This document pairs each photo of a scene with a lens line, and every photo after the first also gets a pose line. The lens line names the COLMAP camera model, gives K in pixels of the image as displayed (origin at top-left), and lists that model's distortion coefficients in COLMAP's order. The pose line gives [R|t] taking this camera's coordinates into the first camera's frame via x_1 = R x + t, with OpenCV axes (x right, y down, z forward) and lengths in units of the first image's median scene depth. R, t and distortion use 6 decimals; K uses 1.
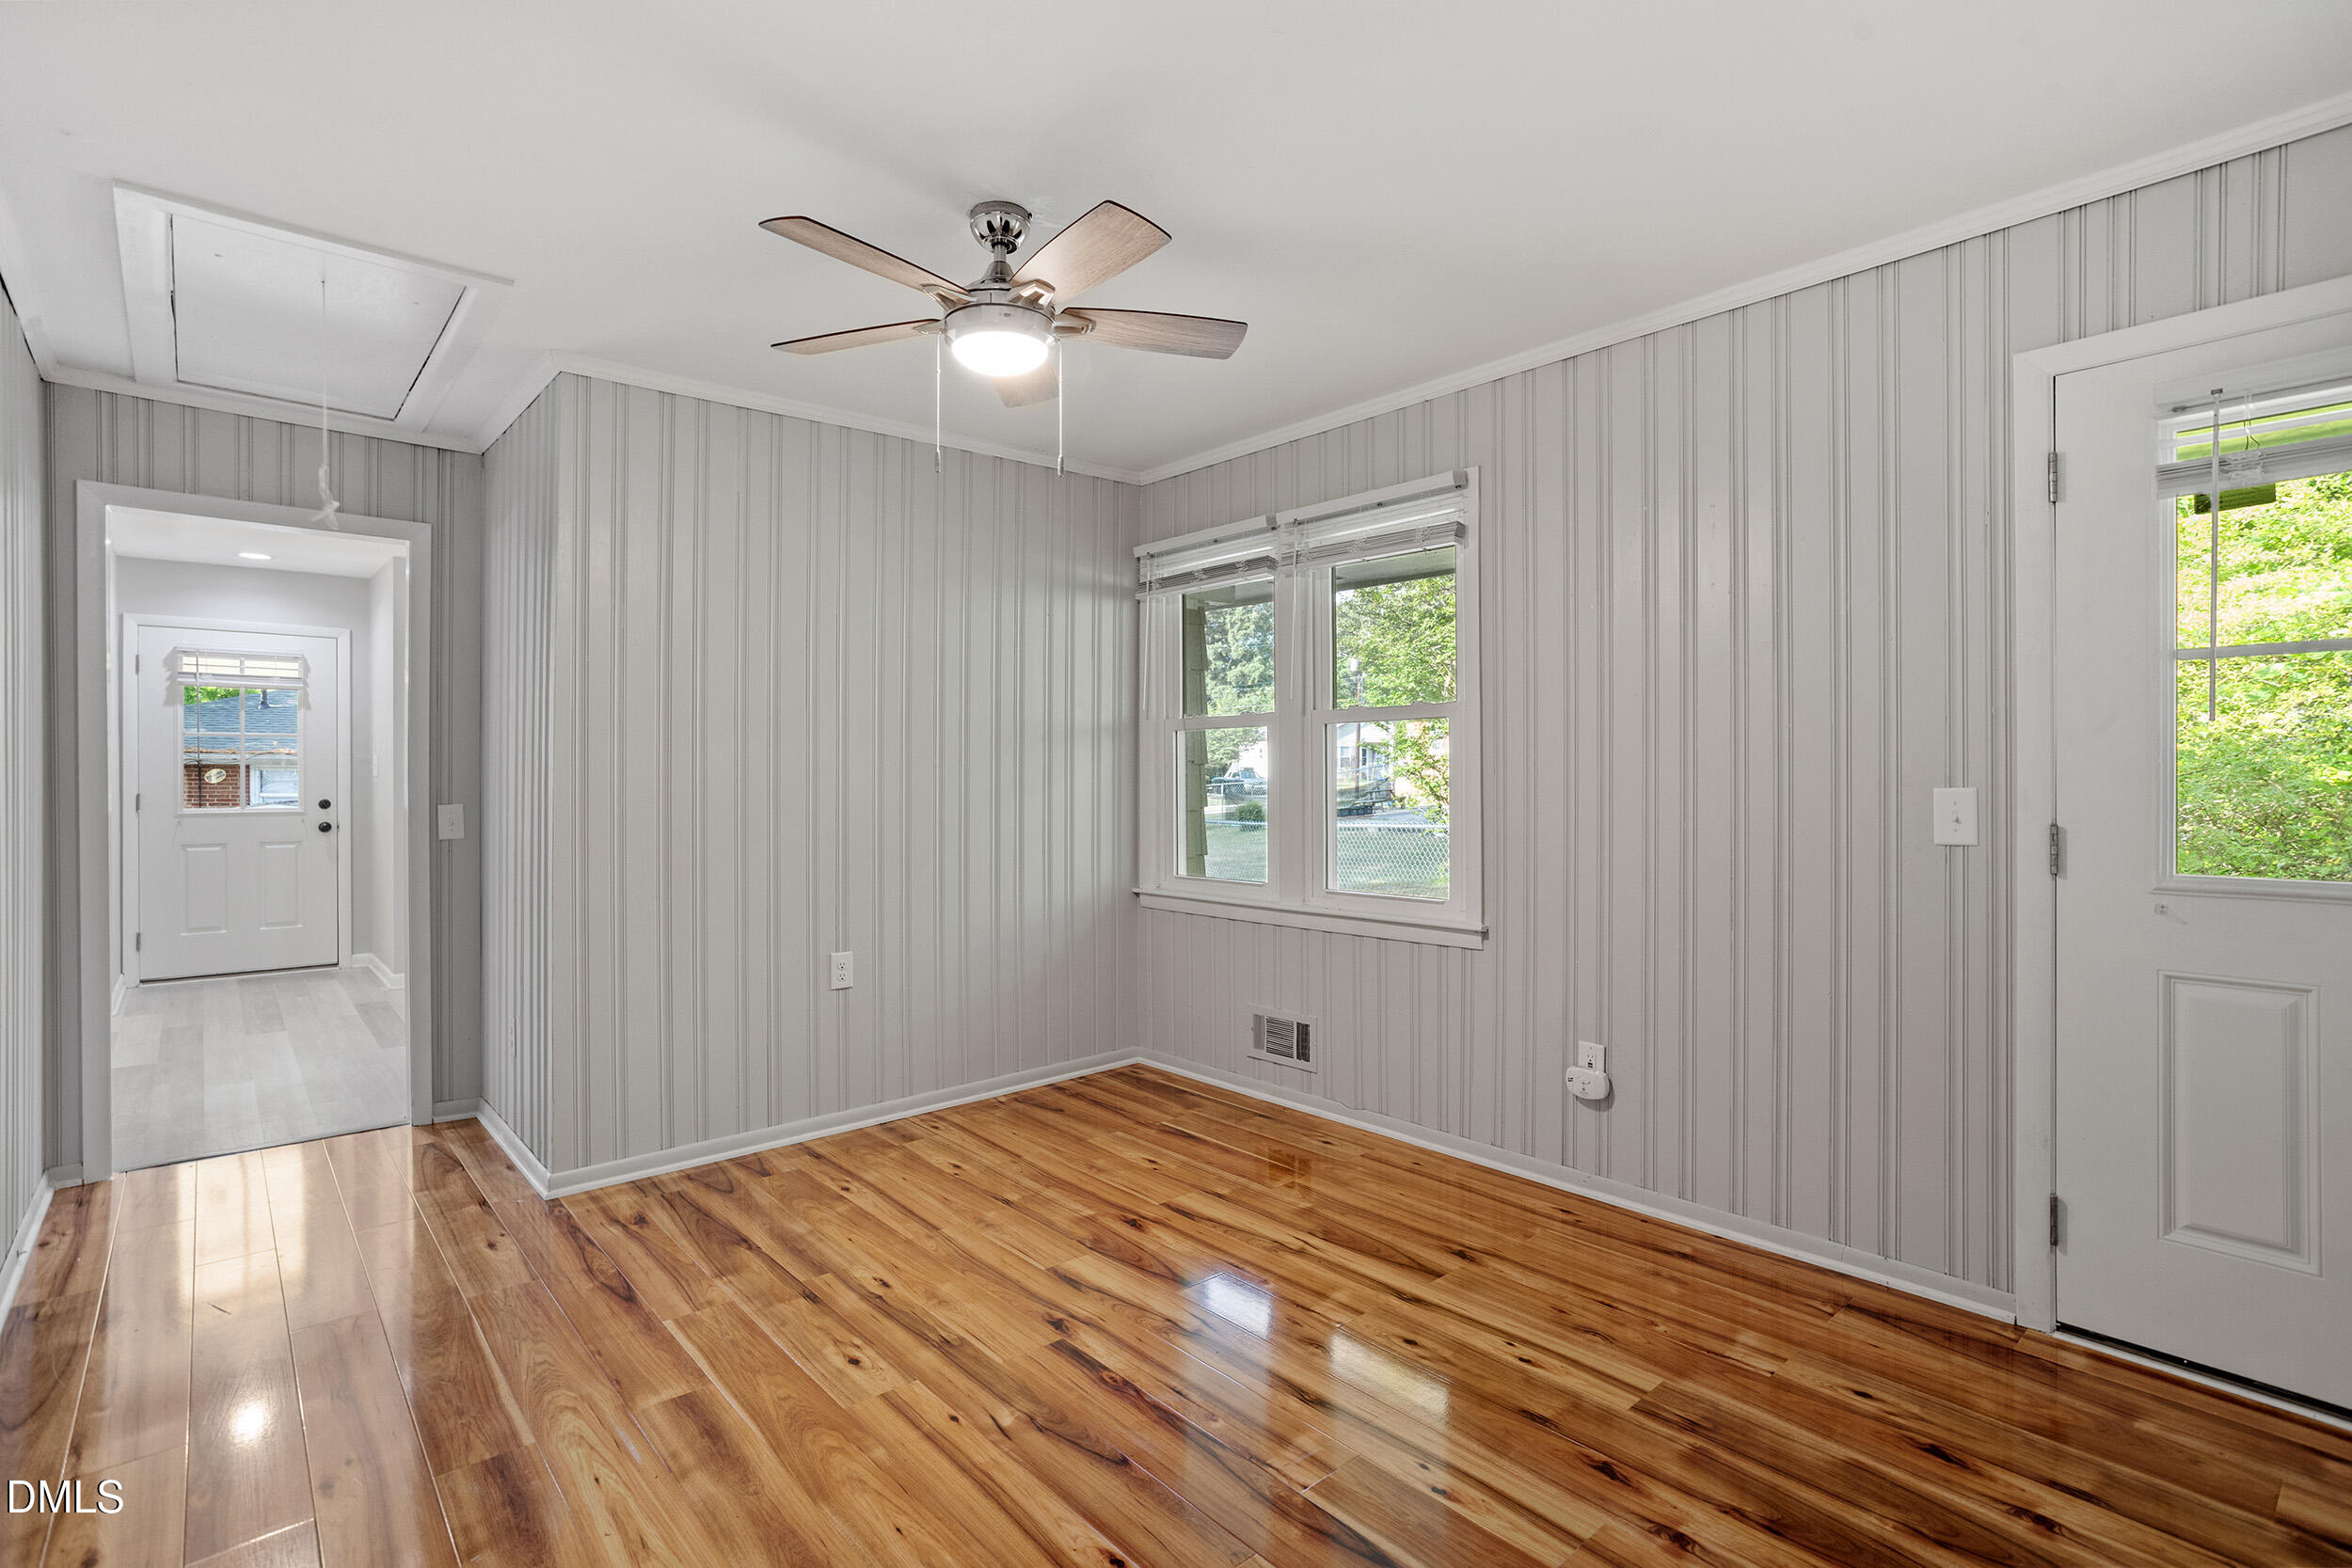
lens RADIAL K [[1146.3, 0, 1165.0], [0, 1146.3, 785.1], [0, 0, 1]] dist [-0.045152, 0.023805]
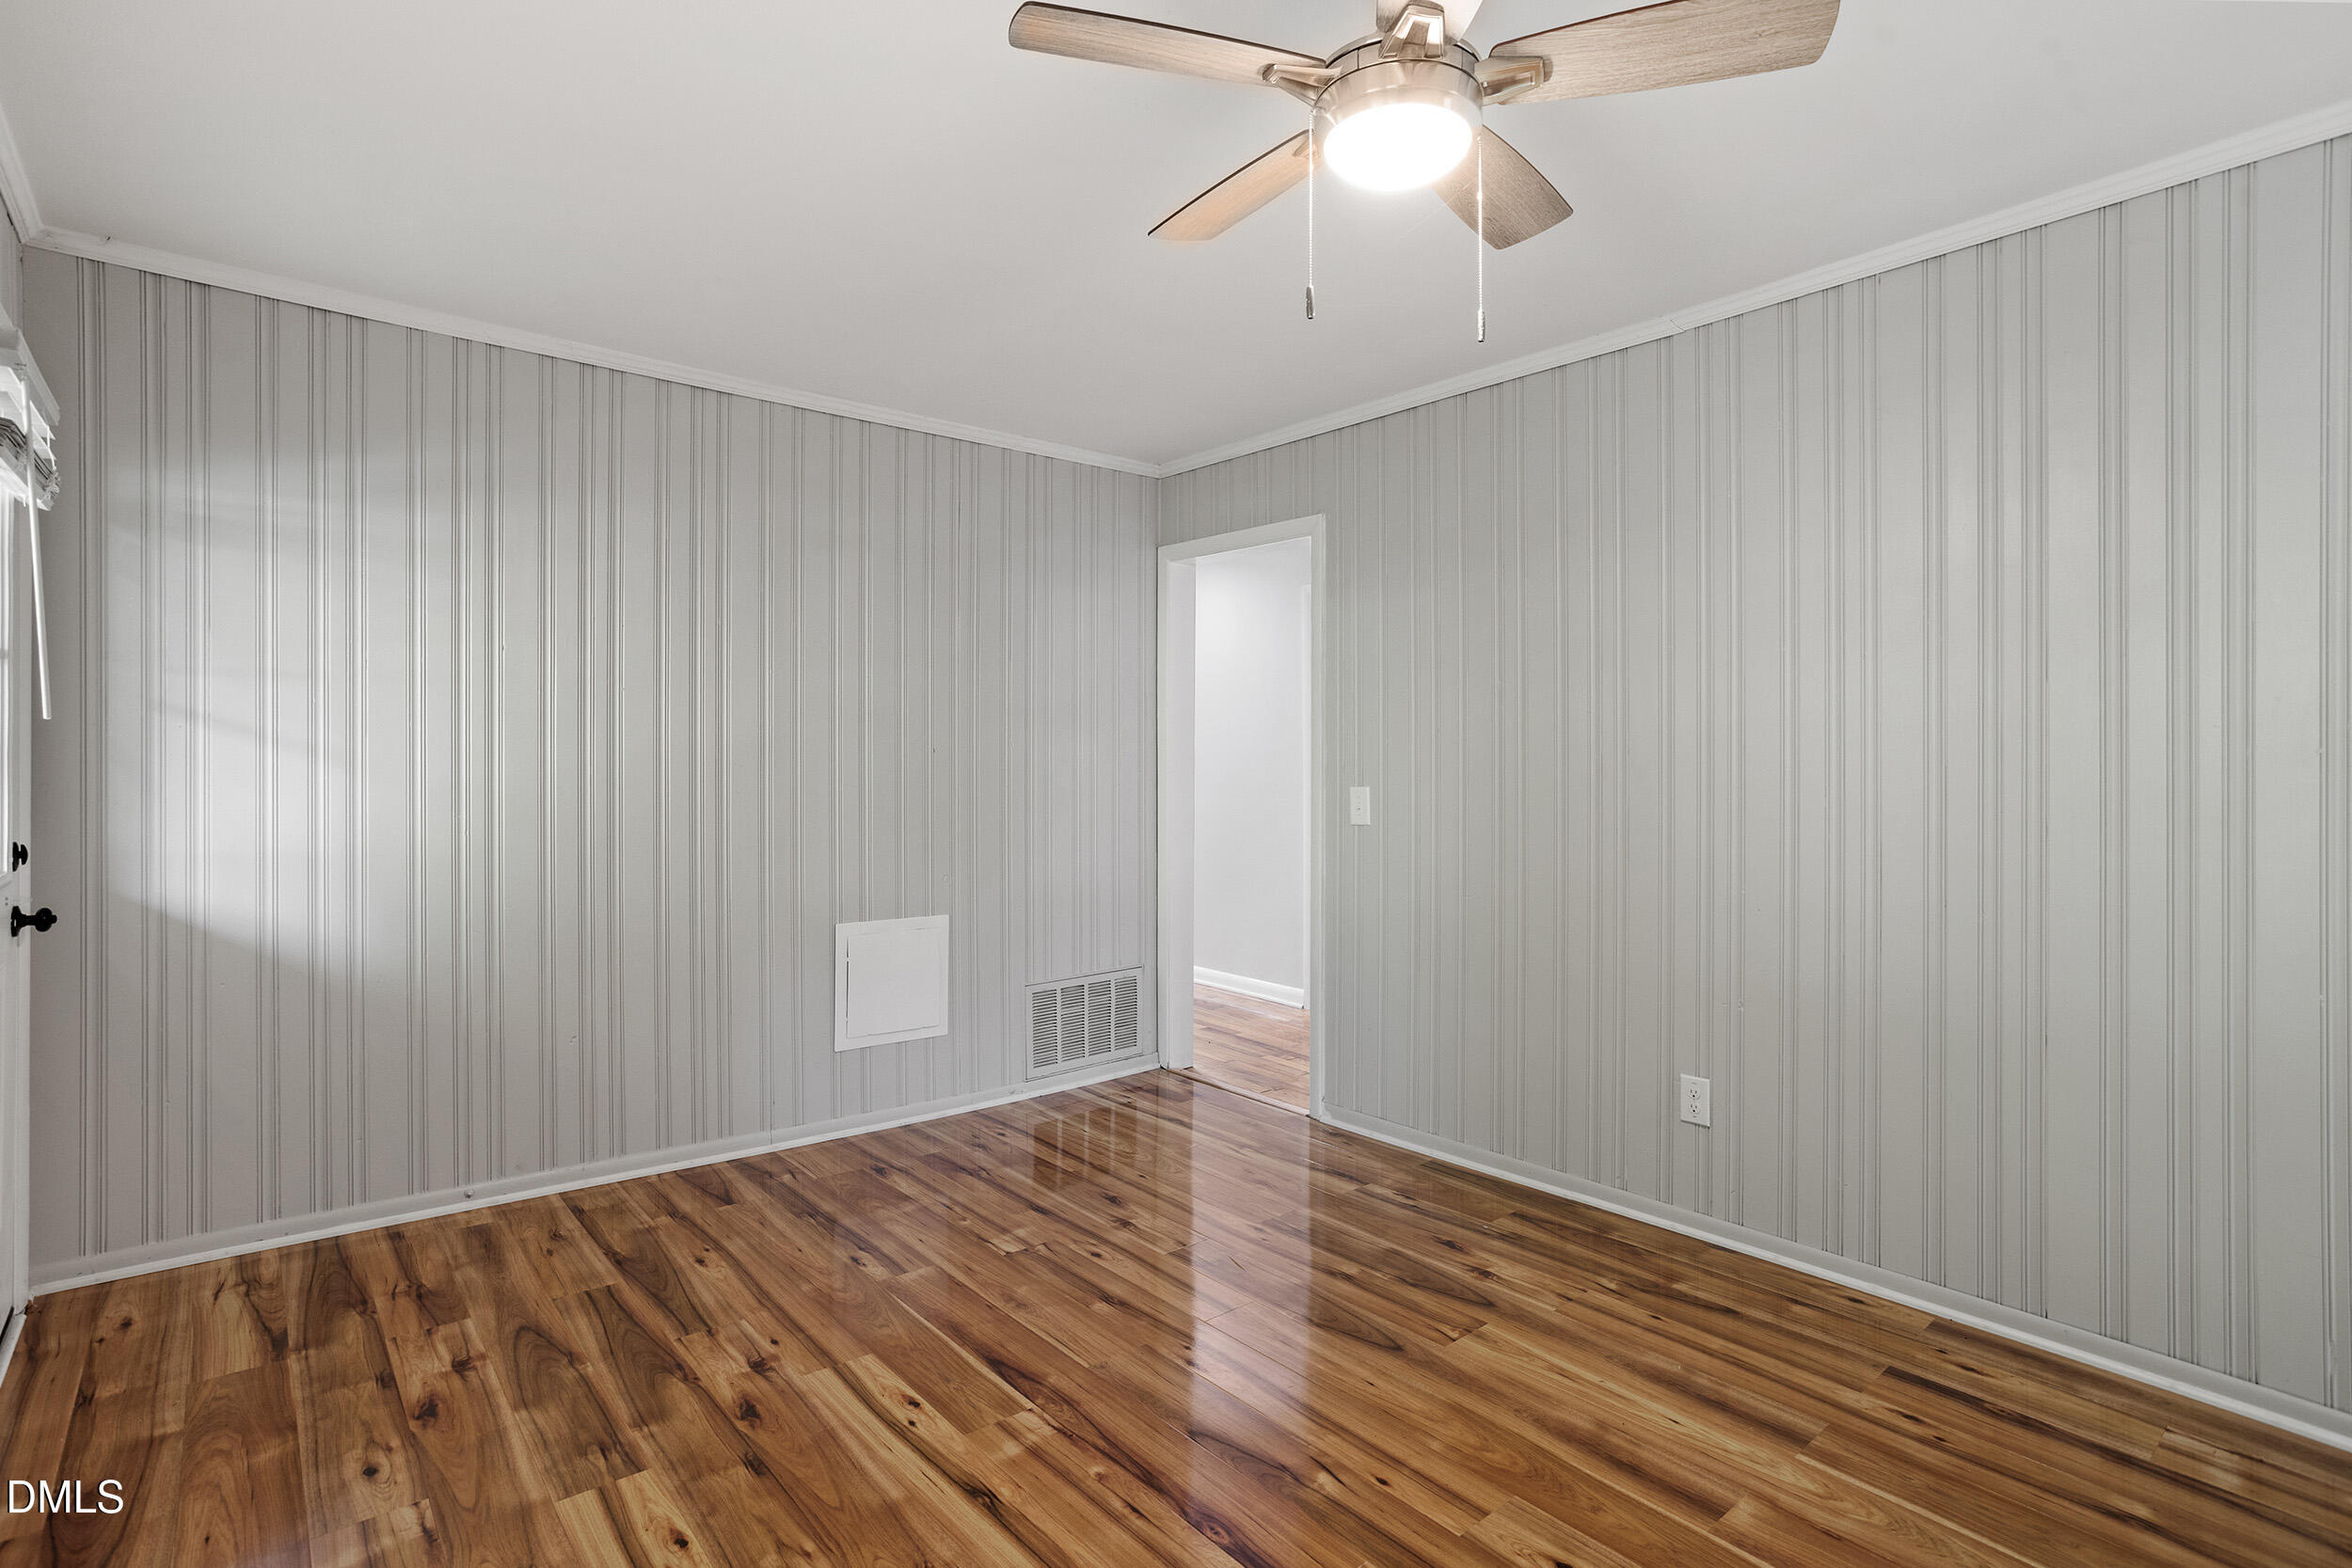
lens RADIAL K [[1146.3, 0, 1180.0], [0, 1146.3, 751.4], [0, 0, 1]] dist [-0.045152, 0.023805]
pose [[-0.999999, -0.001187, -0.000136, -0.014846], [-0.001189, 0.999946, 0.010339, -0.027557], [0.000124, 0.010339, -0.999947, 1.301631]]
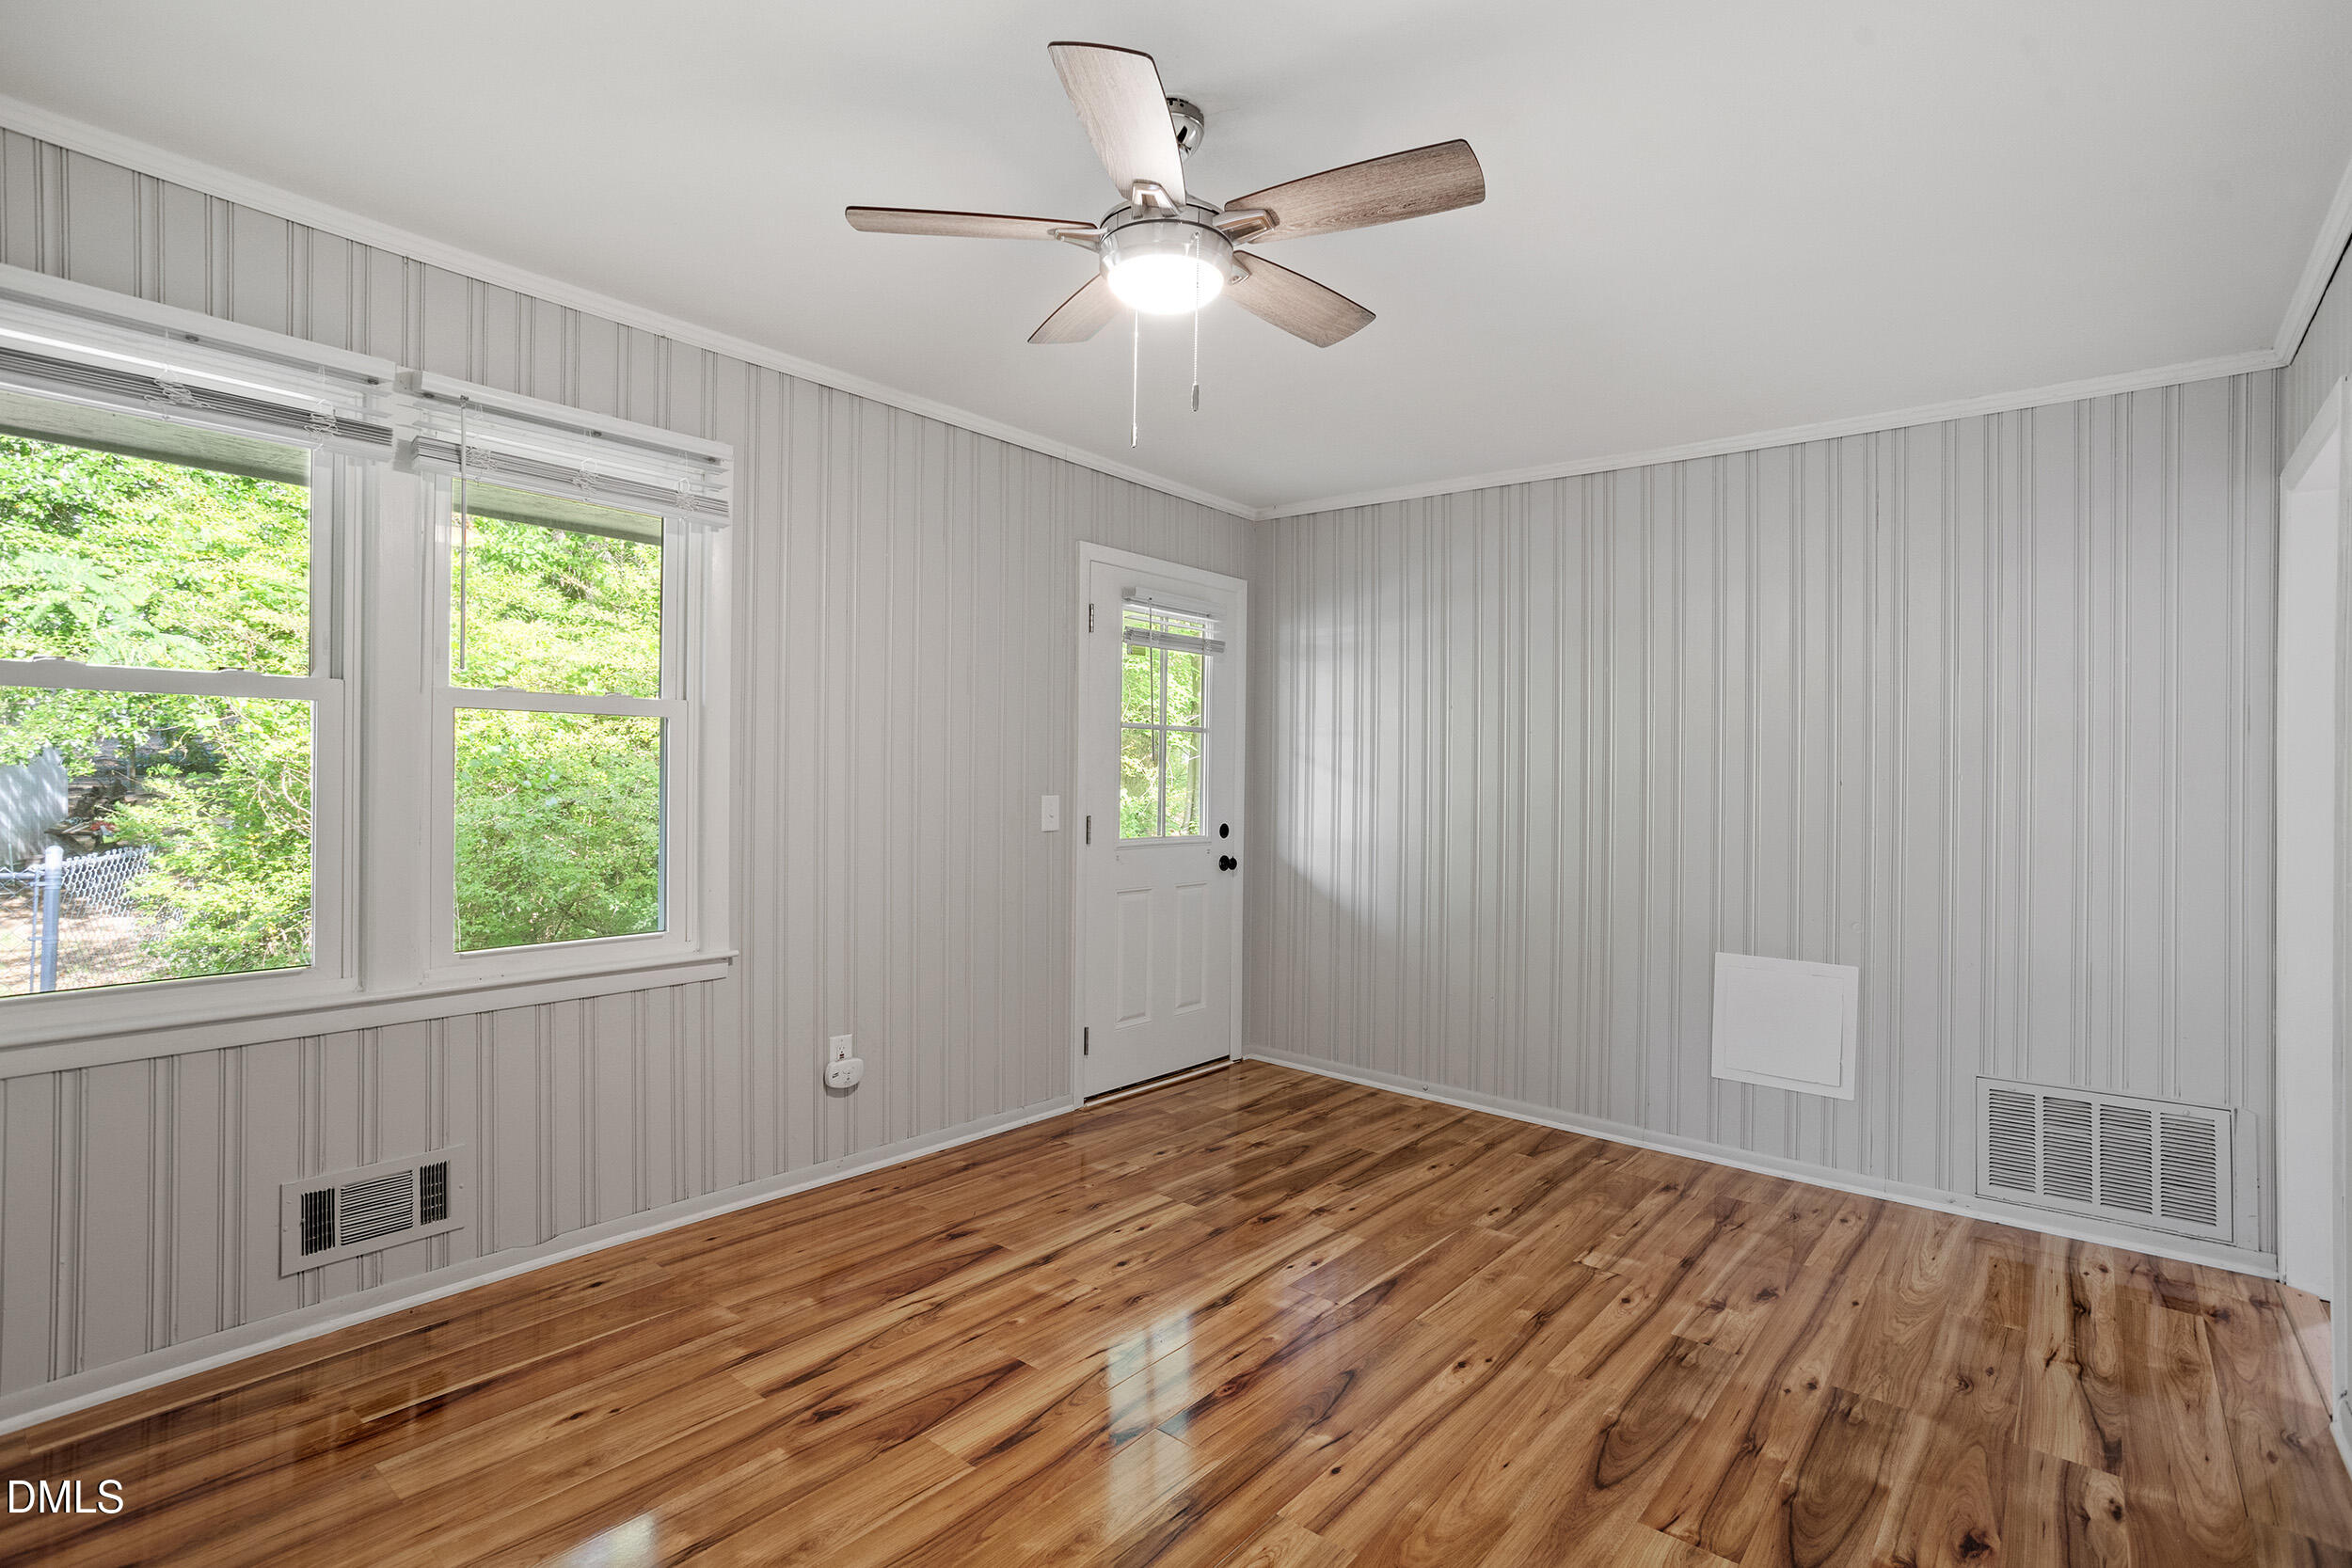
lens RADIAL K [[1146.3, 0, 1180.0], [0, 1146.3, 779.8], [0, 0, 1]] dist [-0.045152, 0.023805]
pose [[-0.184672, 0.001237, 0.982799, -0.750975], [-0.003007, 0.999994, -0.001824, -0.014598], [-0.982796, -0.003292, -0.184667, 0.892236]]
